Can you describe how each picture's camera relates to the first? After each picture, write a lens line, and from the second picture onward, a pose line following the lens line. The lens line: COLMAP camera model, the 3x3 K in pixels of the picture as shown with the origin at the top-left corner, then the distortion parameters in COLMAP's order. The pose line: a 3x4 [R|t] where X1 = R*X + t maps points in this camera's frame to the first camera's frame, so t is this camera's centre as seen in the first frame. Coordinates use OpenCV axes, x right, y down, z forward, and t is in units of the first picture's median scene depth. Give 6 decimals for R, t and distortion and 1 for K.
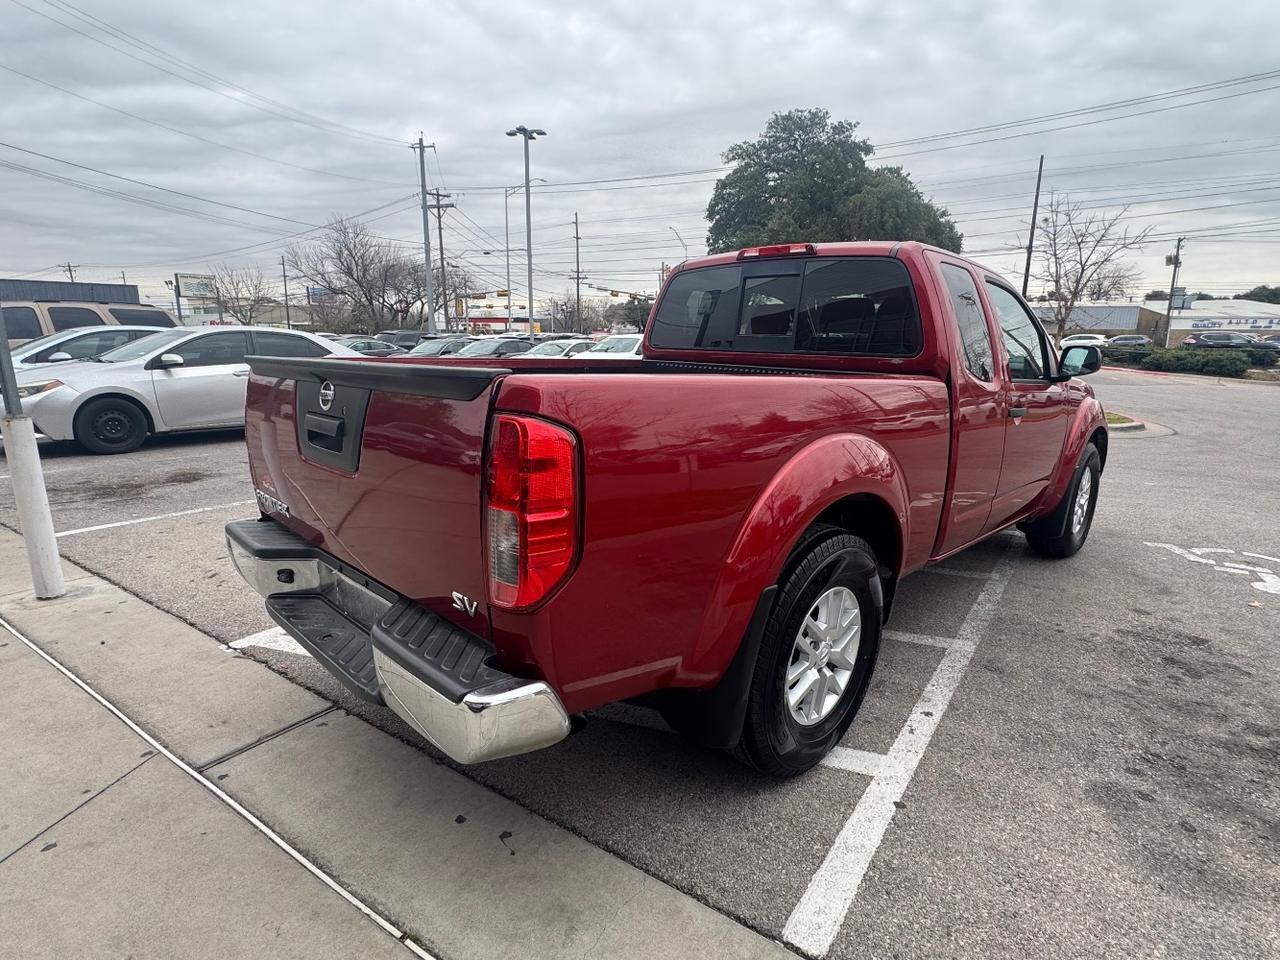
lens RADIAL K [[666.6, 0, 643.9], [0, 666.6, 488.4], [0, 0, 1]] dist [0.001650, -0.000209]
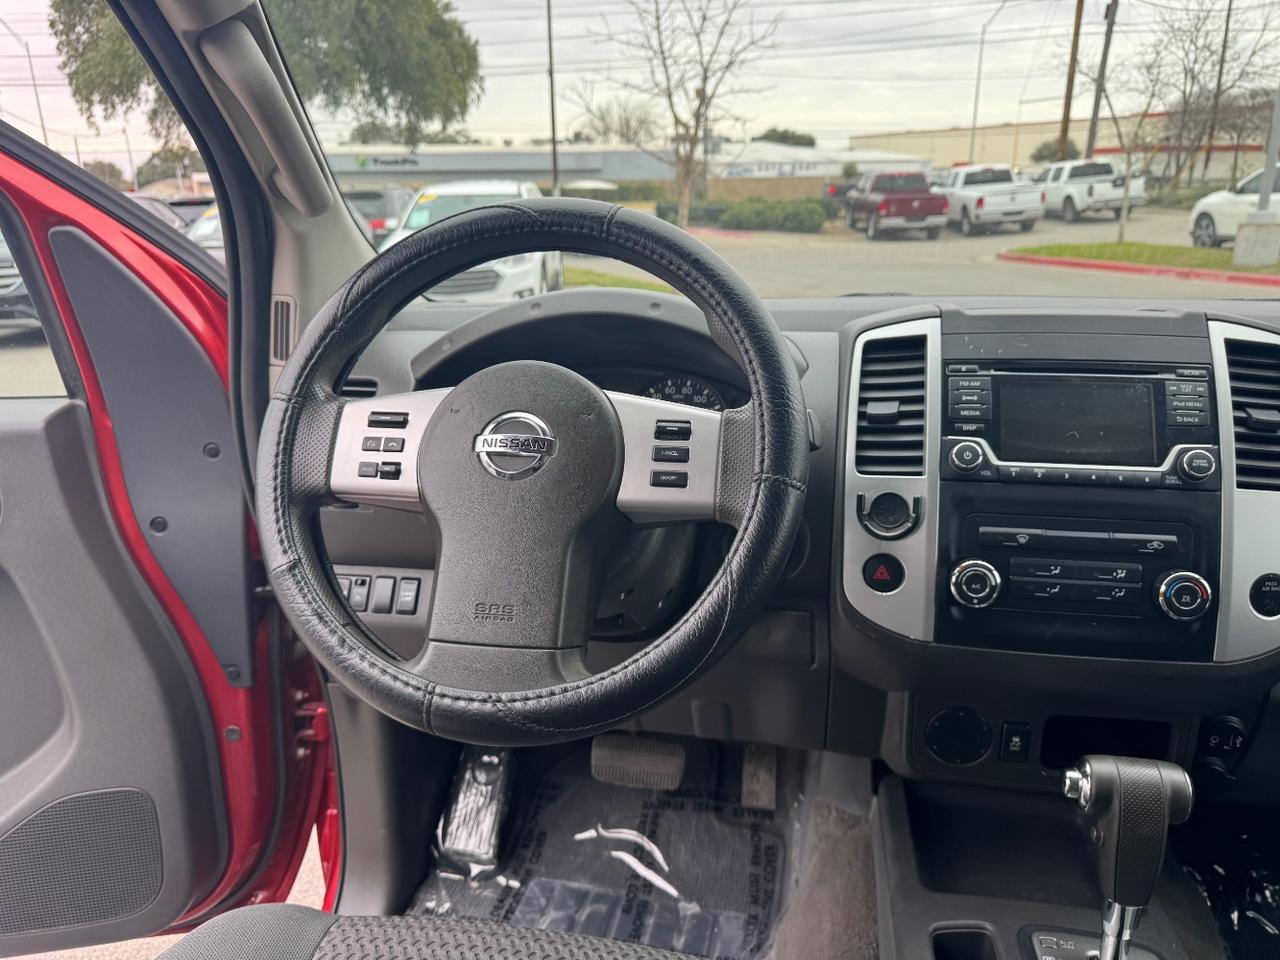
lens RADIAL K [[908.9, 0, 637.5], [0, 908.9, 474.9], [0, 0, 1]] dist [0.016292, -0.026453]
pose [[0.824796, -0.190321, 0.532438, 0.038107], [0.150280, 0.981568, 0.118065, -0.037635], [-0.545094, -0.017365, 0.838195, 0.161705]]
